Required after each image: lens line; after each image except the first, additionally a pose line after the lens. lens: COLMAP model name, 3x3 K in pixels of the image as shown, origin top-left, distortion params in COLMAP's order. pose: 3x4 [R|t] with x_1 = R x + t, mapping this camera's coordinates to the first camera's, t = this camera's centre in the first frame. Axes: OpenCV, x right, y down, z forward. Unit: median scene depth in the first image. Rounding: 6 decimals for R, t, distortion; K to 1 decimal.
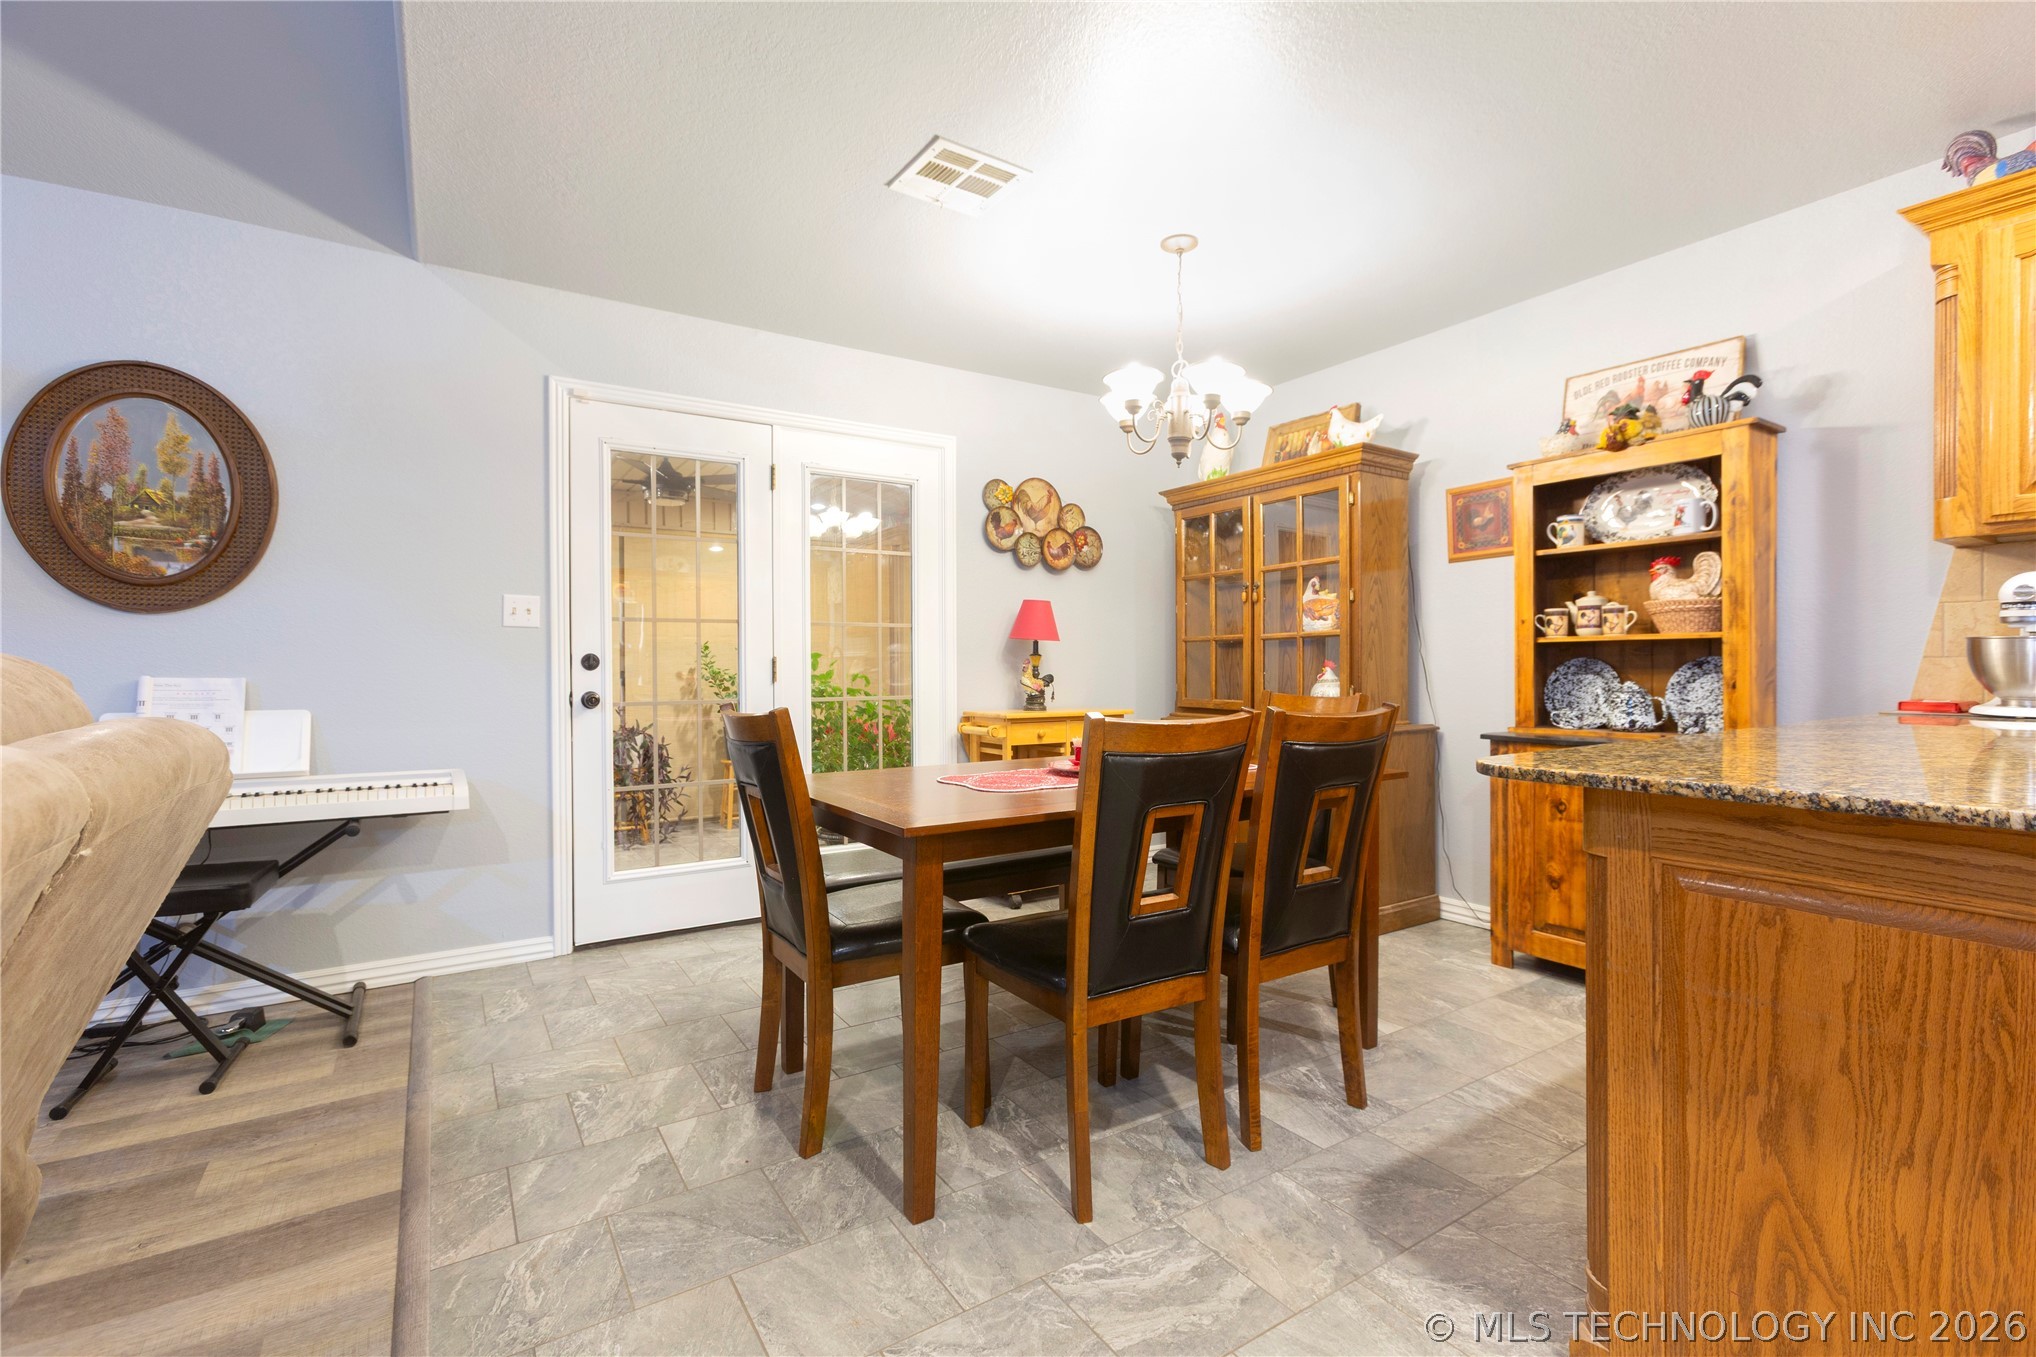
lens RADIAL K [[903.7, 0, 1023.3], [0, 903.7, 672.5], [0, 0, 1]] dist [0.014839, 0.000384]
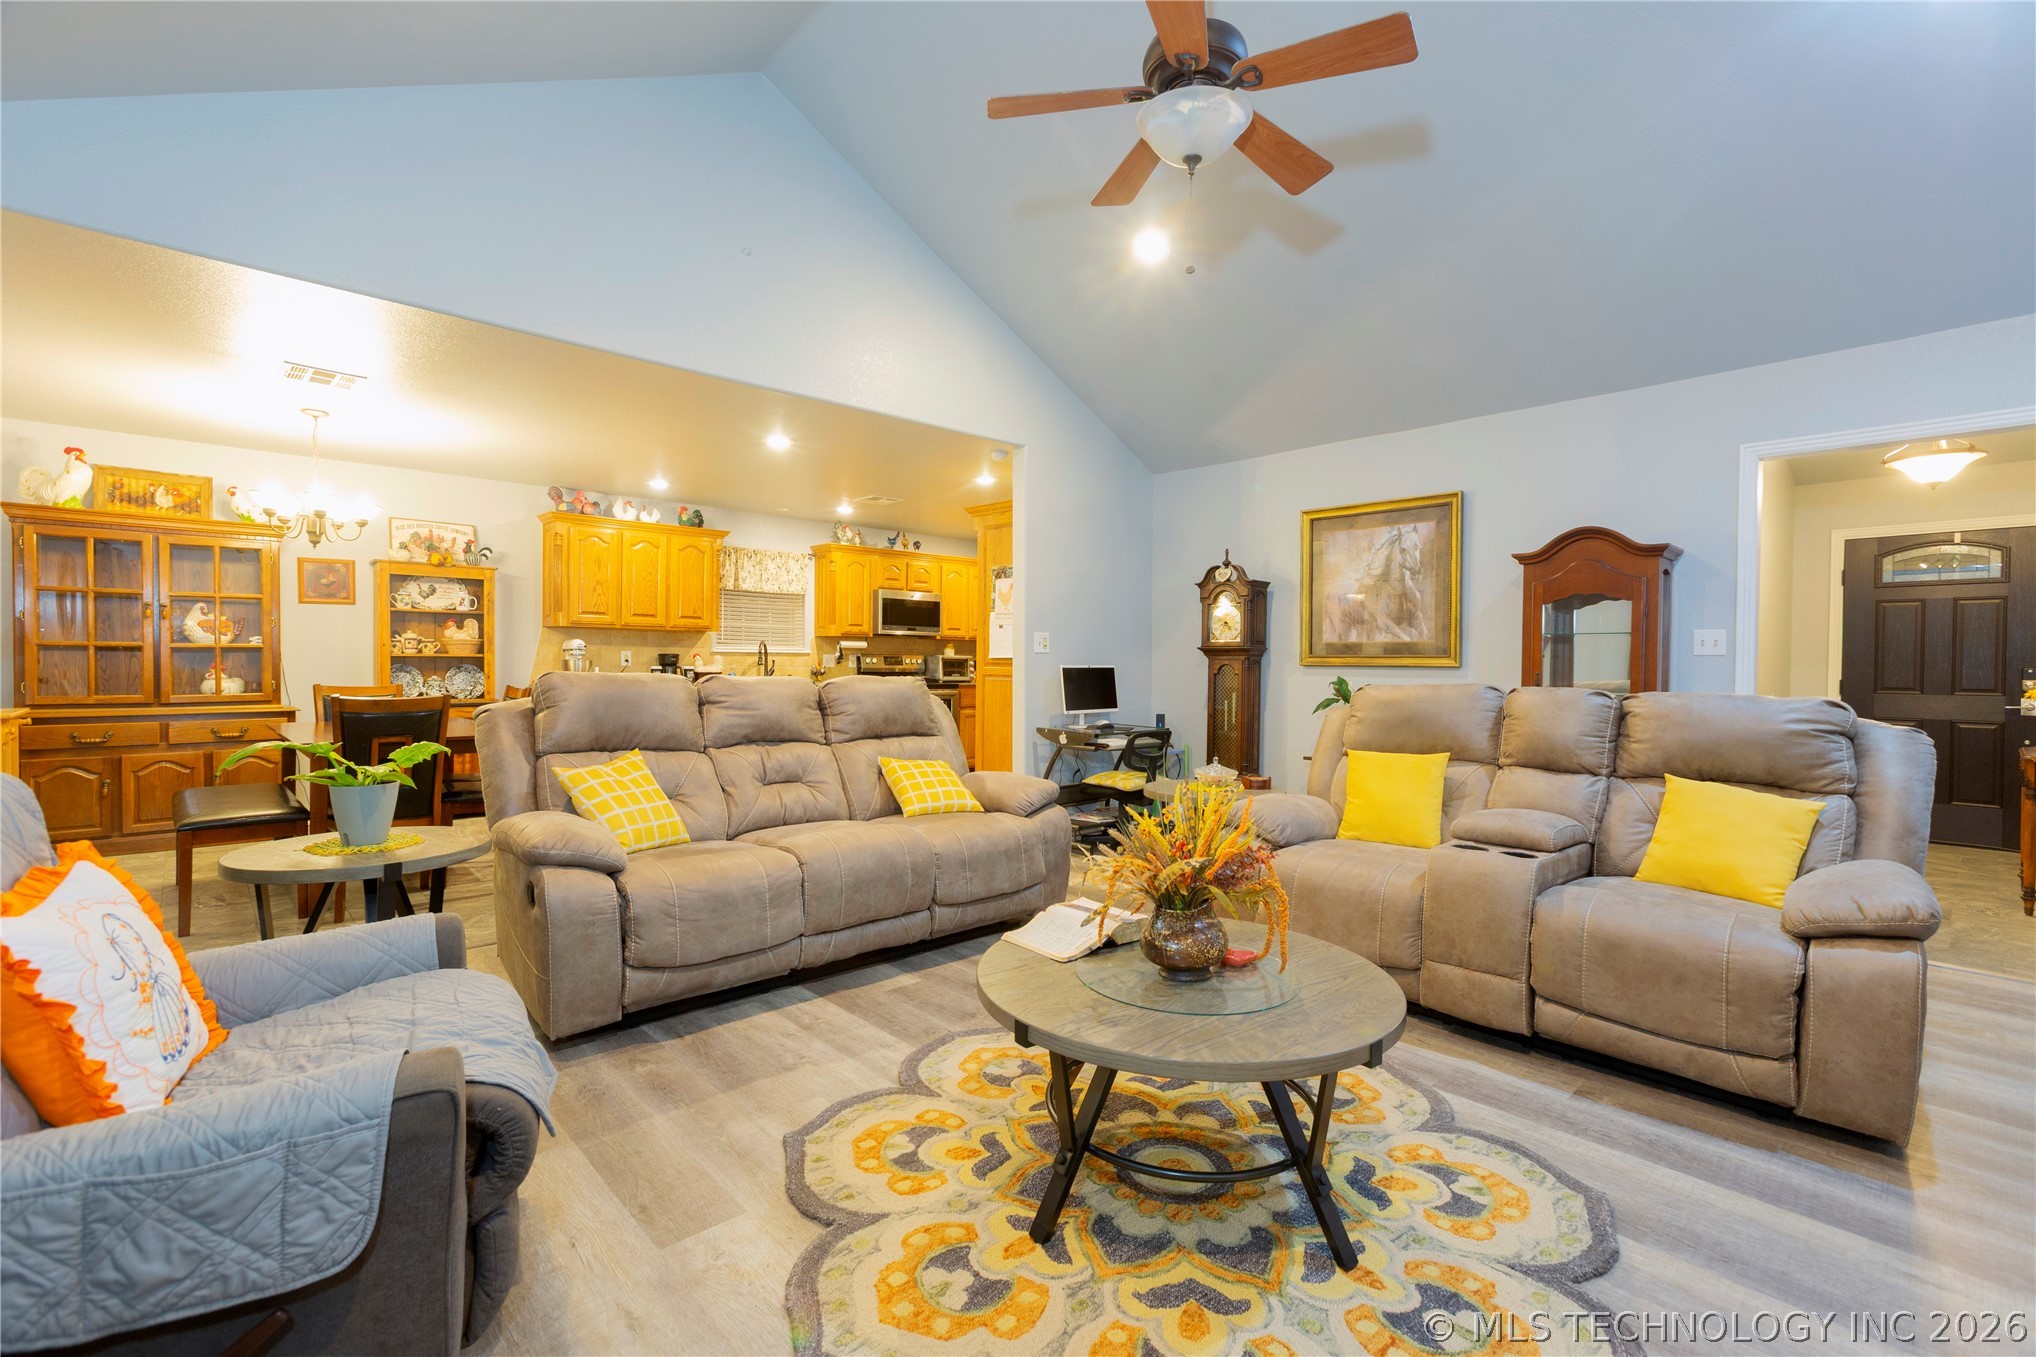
lens RADIAL K [[903.7, 0, 1023.3], [0, 903.7, 672.5], [0, 0, 1]] dist [0.014839, 0.000384]
pose [[-0.157885, -0.007063, 0.987432, -1.618382], [-0.003801, 0.999971, 0.006545, -0.016364], [-0.987450, -0.002720, -0.157907, -0.013995]]
